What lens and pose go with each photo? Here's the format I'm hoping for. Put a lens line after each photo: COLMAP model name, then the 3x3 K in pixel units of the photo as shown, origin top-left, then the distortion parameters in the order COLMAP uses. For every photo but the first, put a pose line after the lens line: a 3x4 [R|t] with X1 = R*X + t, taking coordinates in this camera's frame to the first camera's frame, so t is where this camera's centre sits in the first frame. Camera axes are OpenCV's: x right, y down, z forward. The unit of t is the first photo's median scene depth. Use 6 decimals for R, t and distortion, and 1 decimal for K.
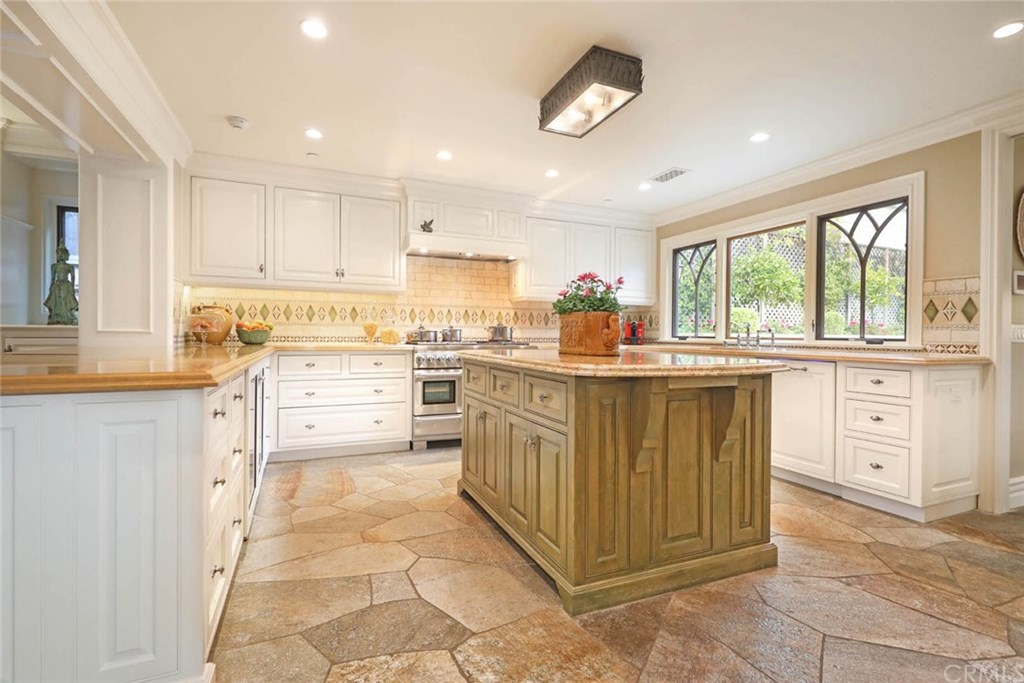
lens RADIAL K [[473.8, 0, 512.0], [0, 473.8, 341.5], [0, 0, 1]] dist [-0.000589, 0.000035]
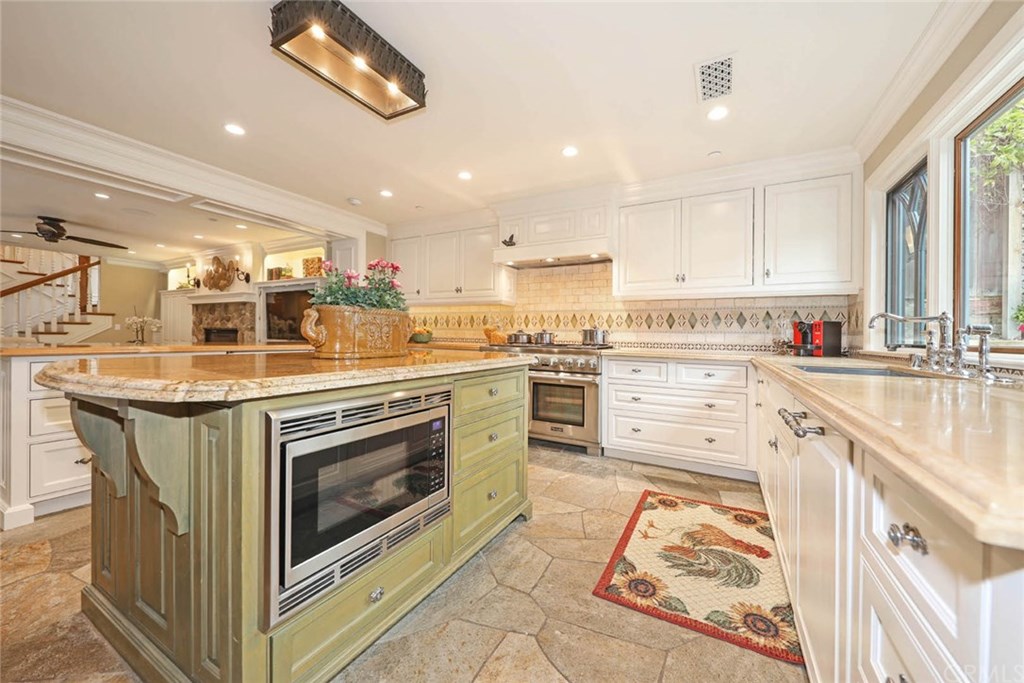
lens RADIAL K [[374.9, 0, 512.0], [0, 374.9, 341.5], [0, 0, 1]] dist [0.000445, 0.000002]
pose [[0.606179, 0.011934, -0.795238, 0.481494], [-0.023900, 0.999709, -0.003215, -0.002332], [0.794969, 0.020955, 0.606288, 0.425056]]
